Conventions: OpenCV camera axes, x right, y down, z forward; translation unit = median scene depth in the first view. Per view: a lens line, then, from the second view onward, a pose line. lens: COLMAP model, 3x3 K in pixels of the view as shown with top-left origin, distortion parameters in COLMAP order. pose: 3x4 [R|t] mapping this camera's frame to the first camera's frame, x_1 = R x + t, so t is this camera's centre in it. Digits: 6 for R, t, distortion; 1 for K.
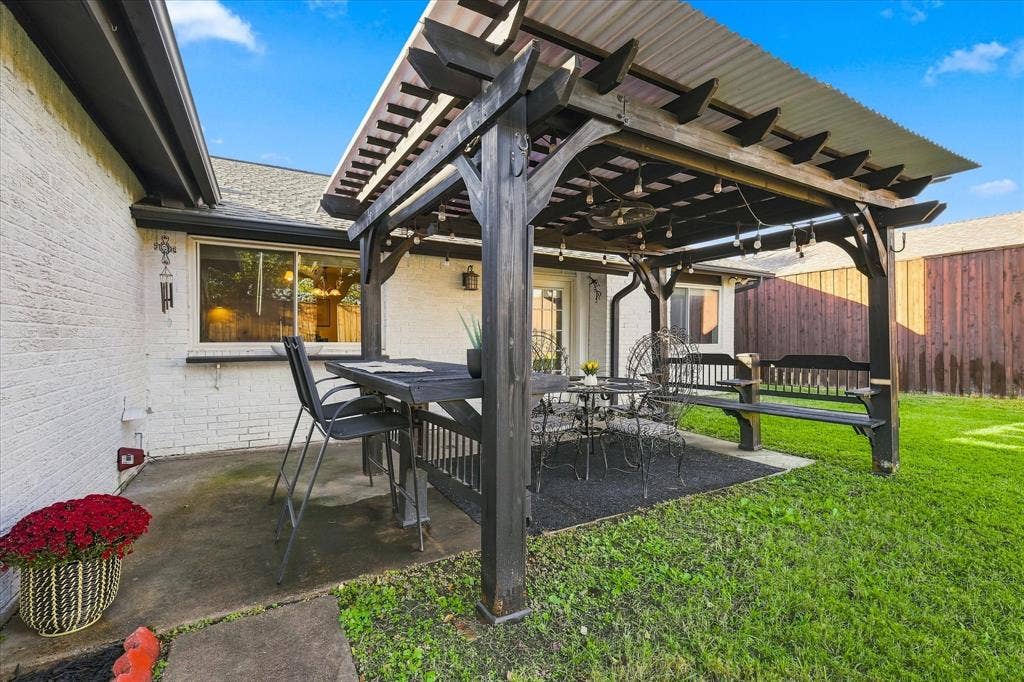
lens RADIAL K [[453.0, 0, 515.2], [0, 453.0, 342.0], [0, 0, 1]] dist [0.005446, -0.001572]
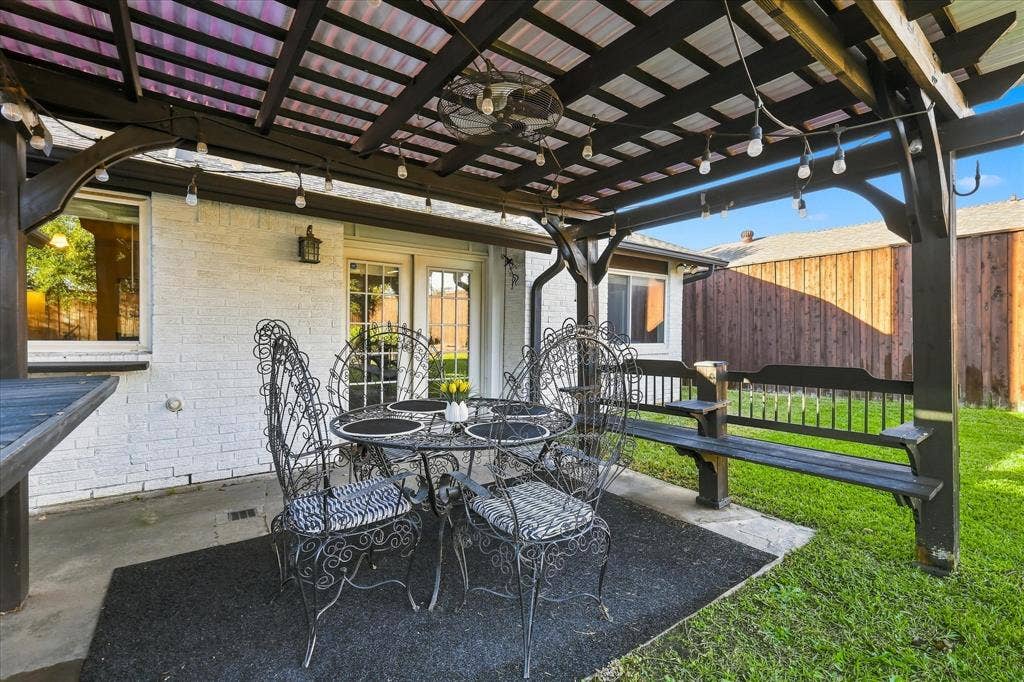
lens RADIAL K [[453.0, 0, 511.6], [0, 453.0, 336.6], [0, 0, 1]] dist [0.005446, -0.001572]
pose [[0.994859, 0.006147, 0.101087, 0.104083], [-0.005910, 0.999979, -0.002643, -0.005264], [-0.101101, 0.002032, 0.994874, 0.247224]]
